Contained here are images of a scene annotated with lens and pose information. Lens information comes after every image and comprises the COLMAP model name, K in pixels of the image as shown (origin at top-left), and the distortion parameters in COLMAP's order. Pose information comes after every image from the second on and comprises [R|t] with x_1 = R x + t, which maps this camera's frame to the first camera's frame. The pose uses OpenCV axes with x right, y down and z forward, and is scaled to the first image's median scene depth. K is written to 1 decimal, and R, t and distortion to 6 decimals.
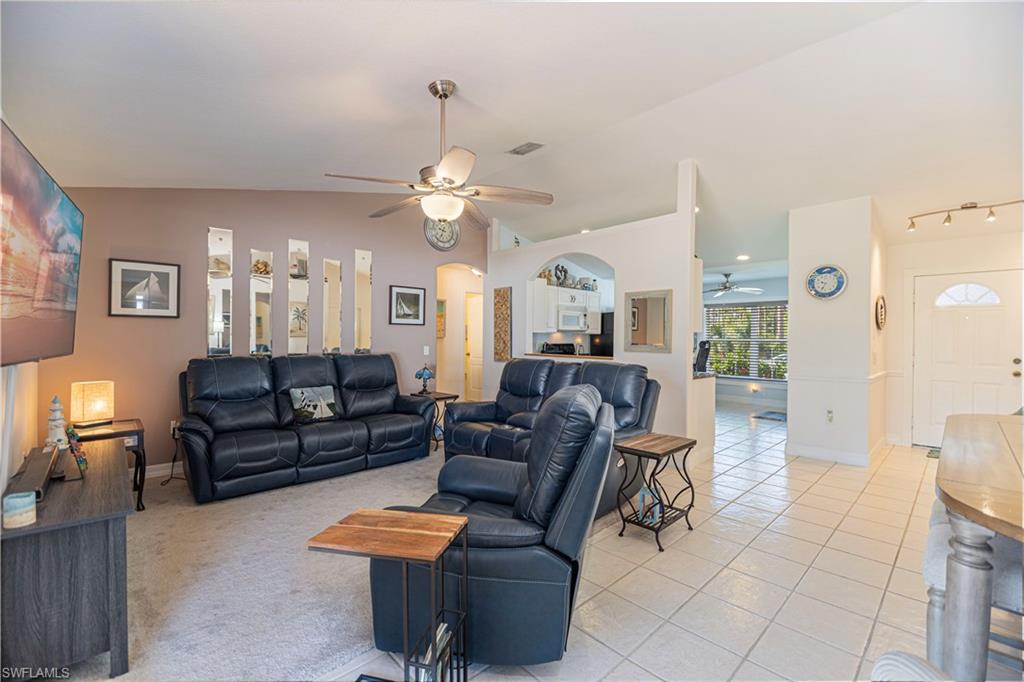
lens RADIAL K [[441.4, 0, 512.0], [0, 441.4, 341.0], [0, 0, 1]] dist [0.001974, 0.000297]
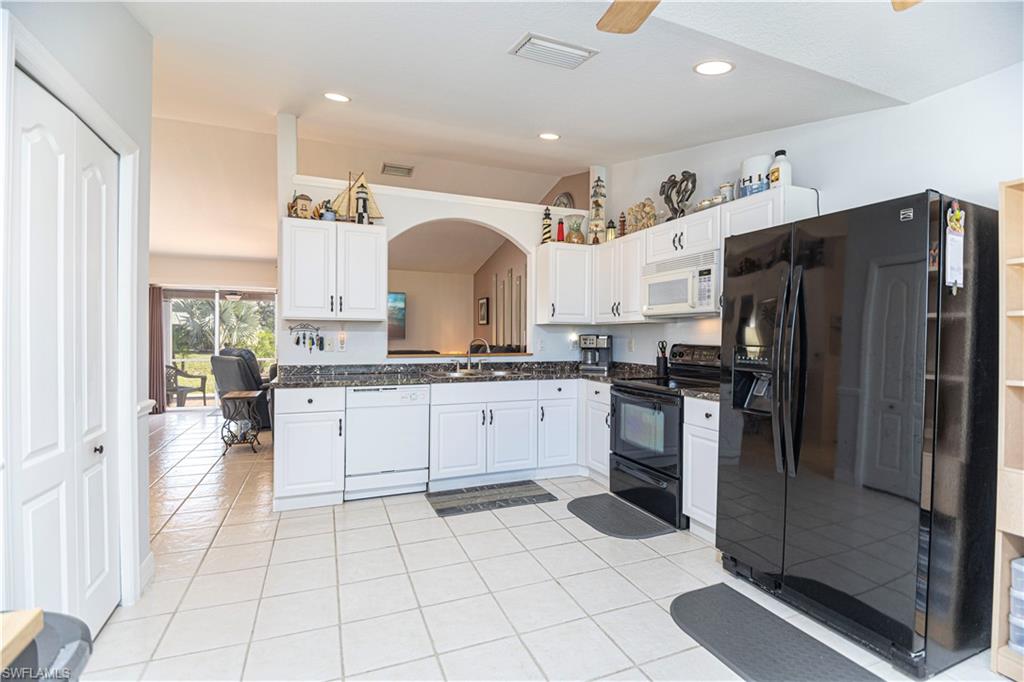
lens RADIAL K [[466.4, 0, 512.0], [0, 466.4, 341.0], [0, 0, 1]] dist [-0.000483, -0.000406]
pose [[-0.376058, 0.015870, -0.926460, 0.617451], [-0.004716, 0.999808, 0.019040, -0.005315], [0.926584, 0.011529, -0.375911, 1.009067]]
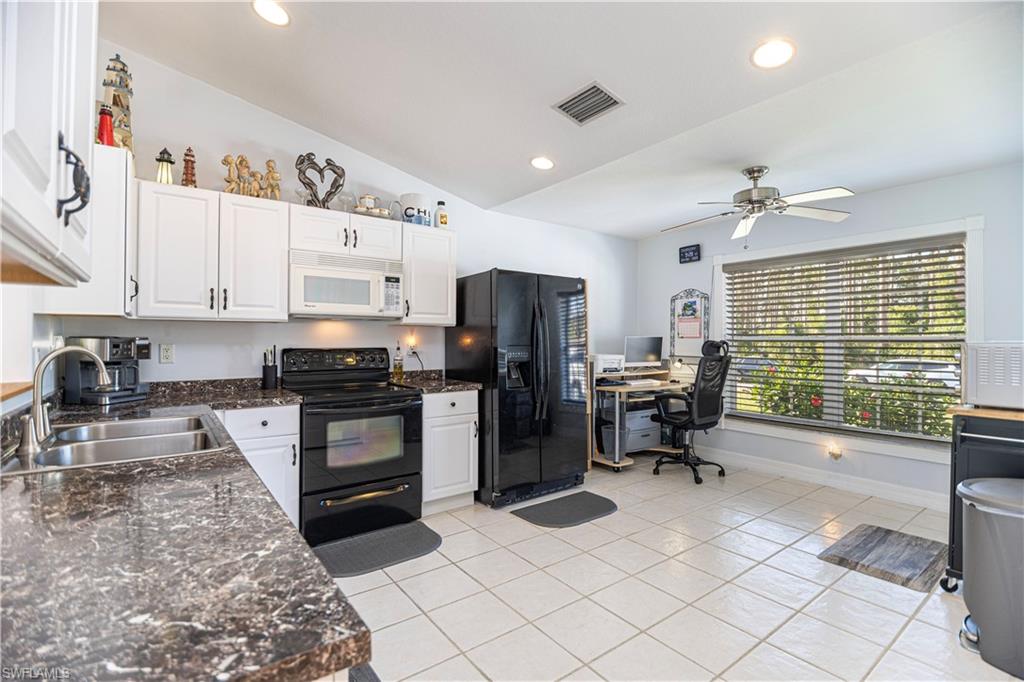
lens RADIAL K [[466.4, 0, 512.0], [0, 466.4, 341.0], [0, 0, 1]] dist [-0.000483, -0.000406]
pose [[0.992217, 0.011789, -0.123964, 0.336111], [-0.010598, 0.999891, 0.010259, -0.006480], [0.124071, -0.008865, 0.992234, 0.584463]]
